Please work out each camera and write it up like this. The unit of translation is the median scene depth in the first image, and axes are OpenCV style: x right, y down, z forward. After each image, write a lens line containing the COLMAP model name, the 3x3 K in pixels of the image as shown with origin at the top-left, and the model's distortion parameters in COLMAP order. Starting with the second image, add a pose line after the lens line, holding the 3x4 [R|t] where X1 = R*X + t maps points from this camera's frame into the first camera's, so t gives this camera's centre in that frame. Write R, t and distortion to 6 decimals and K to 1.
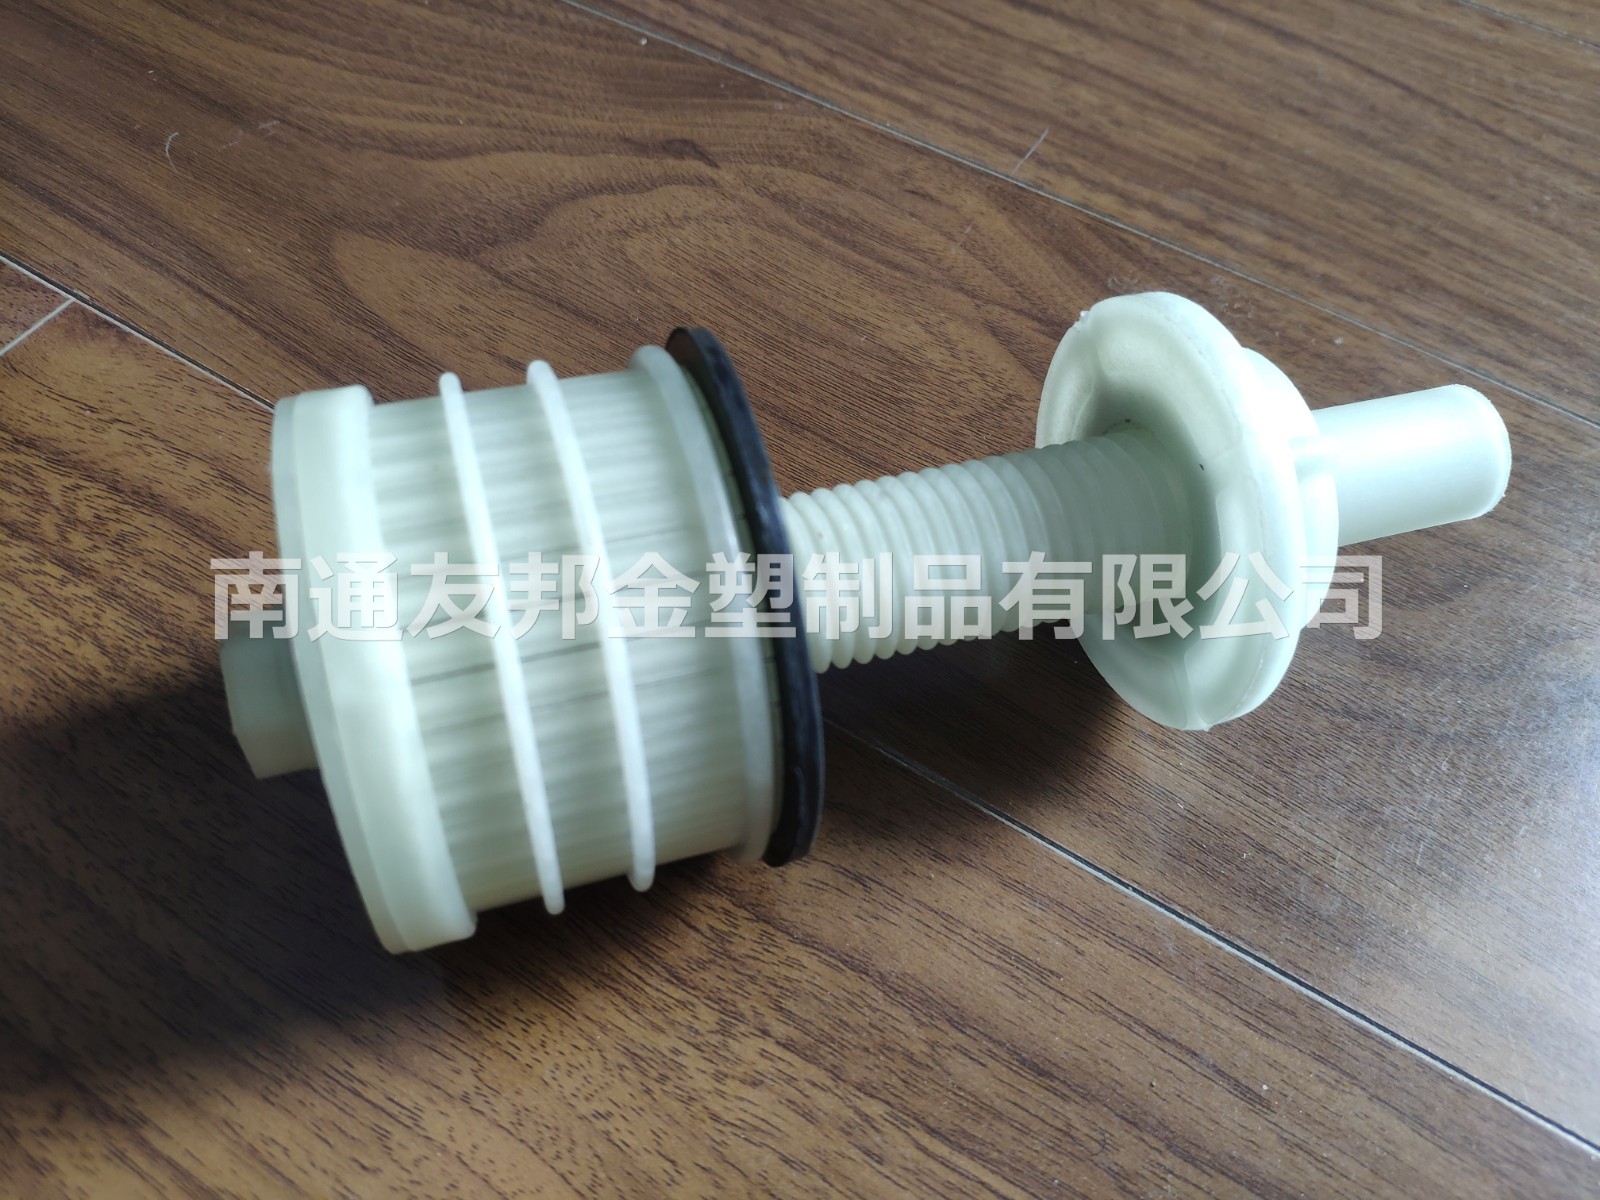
lens RADIAL K [[1191.6, 0, 796.2], [0, 1191.6, 603.6], [0, 0, 1]] dist [-0.008771, -0.056581]
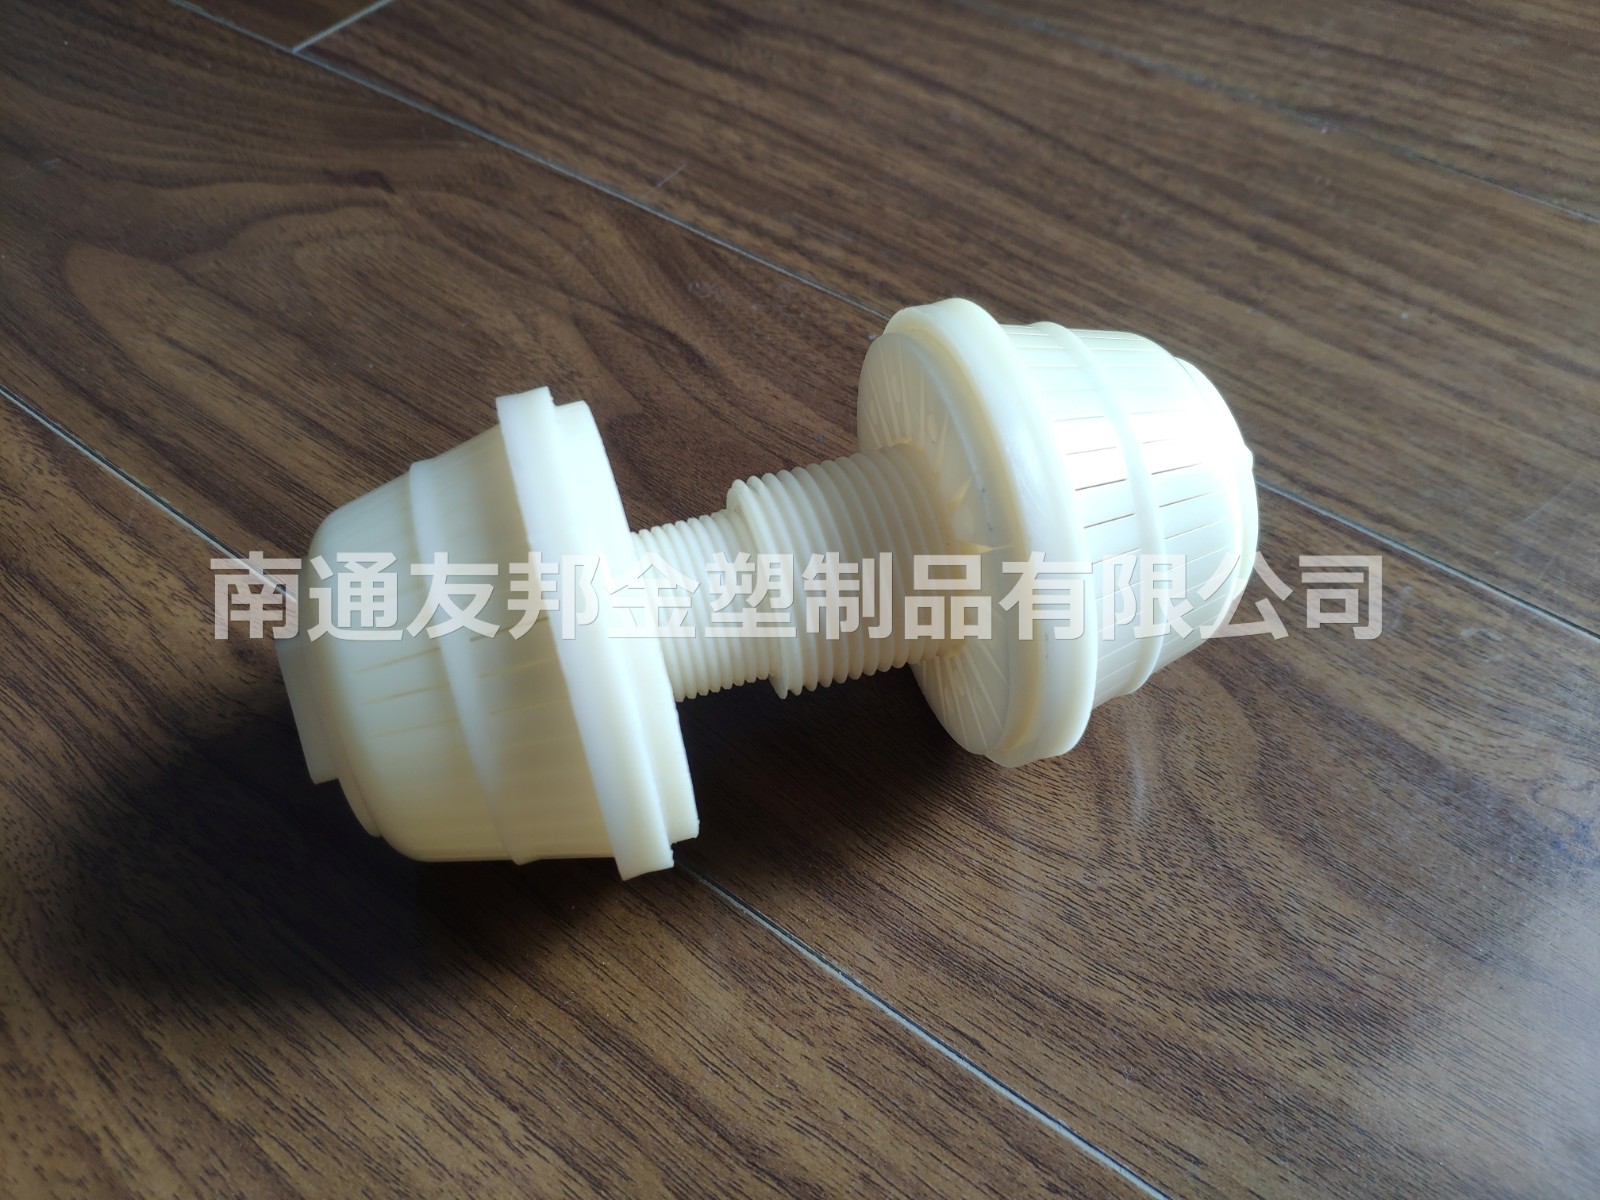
lens RADIAL K [[1214.5, 0, 795.7], [0, 1214.5, 592.2], [0, 0, 1]] dist [-0.046103, -0.004558]
pose [[0.996622, 0.030004, -0.076444, 0.428843], [-0.036022, 0.996255, -0.078601, 0.109102], [0.073800, 0.081089, 0.993971, -0.132555]]
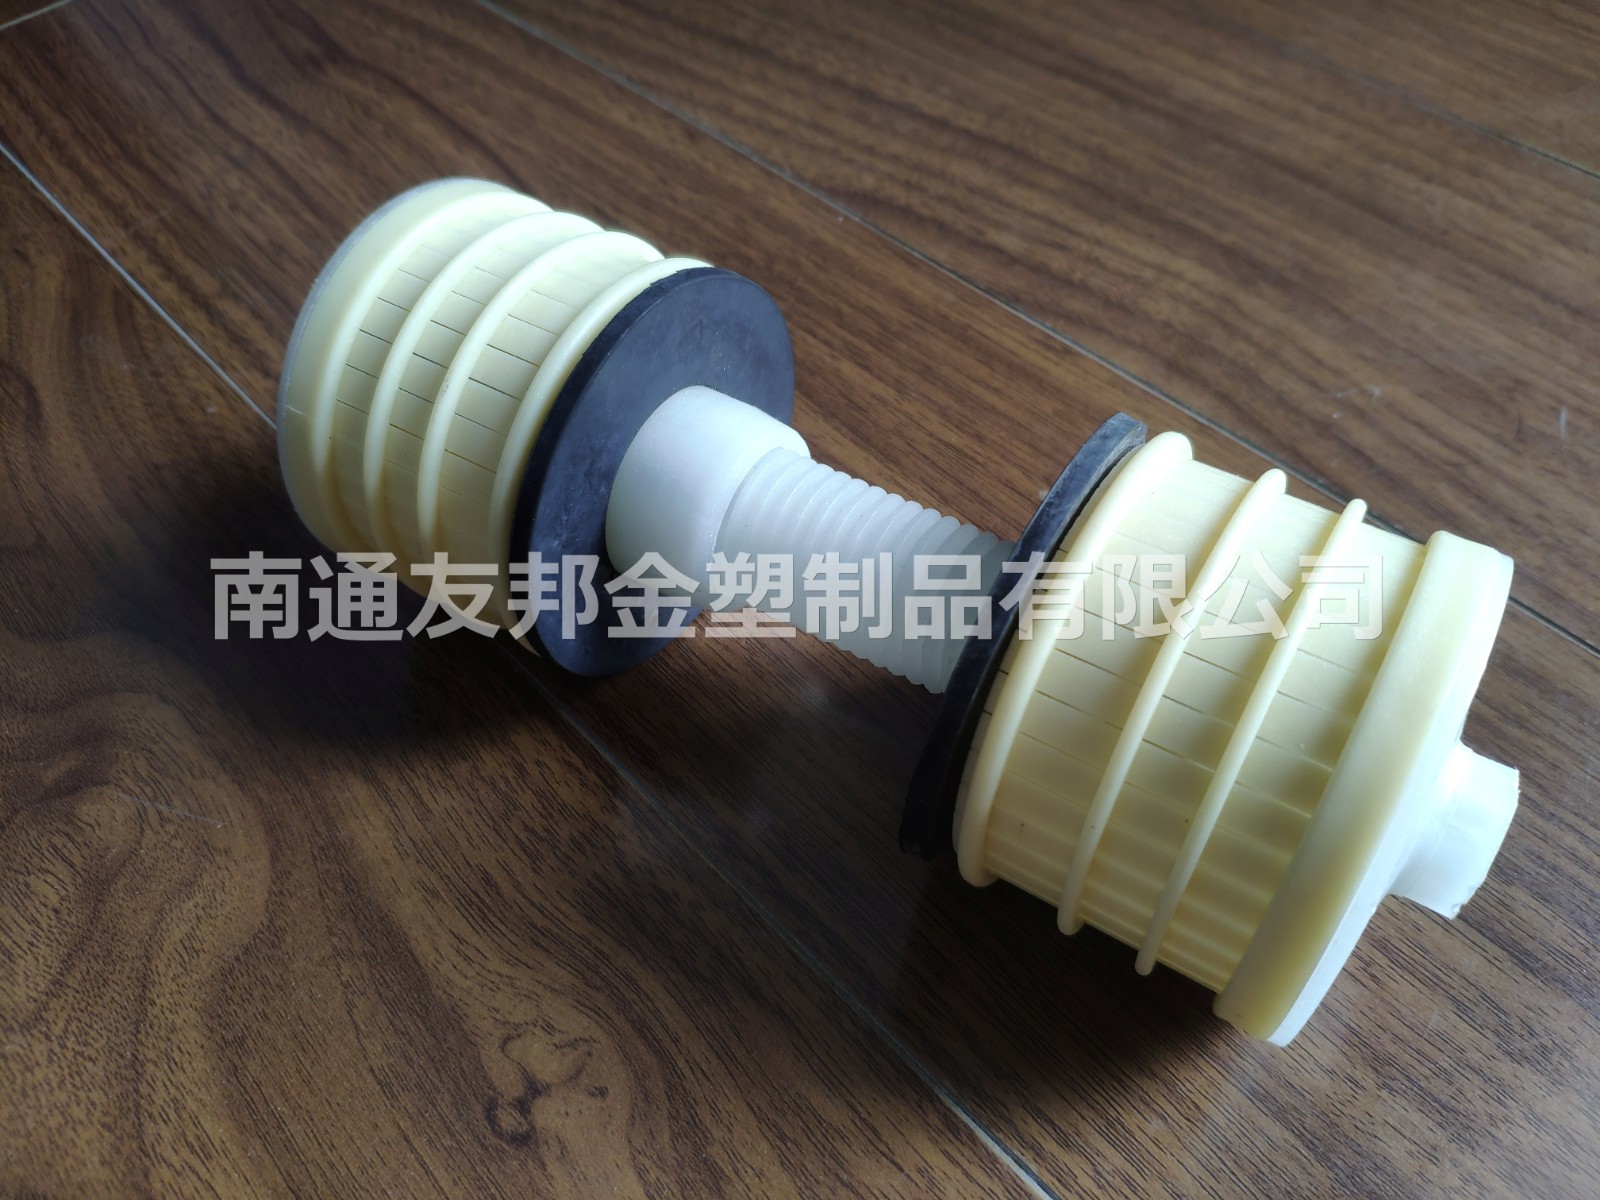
lens RADIAL K [[1208.0, 0, 819.9], [0, 1208.0, 597.2], [0, 0, 1]] dist [-0.042959, 0.001863]
pose [[0.966796, 0.152948, -0.204728, 1.124163], [-0.164120, 0.985683, -0.038647, -0.090355], [0.195885, 0.070964, 0.978056, 0.029036]]
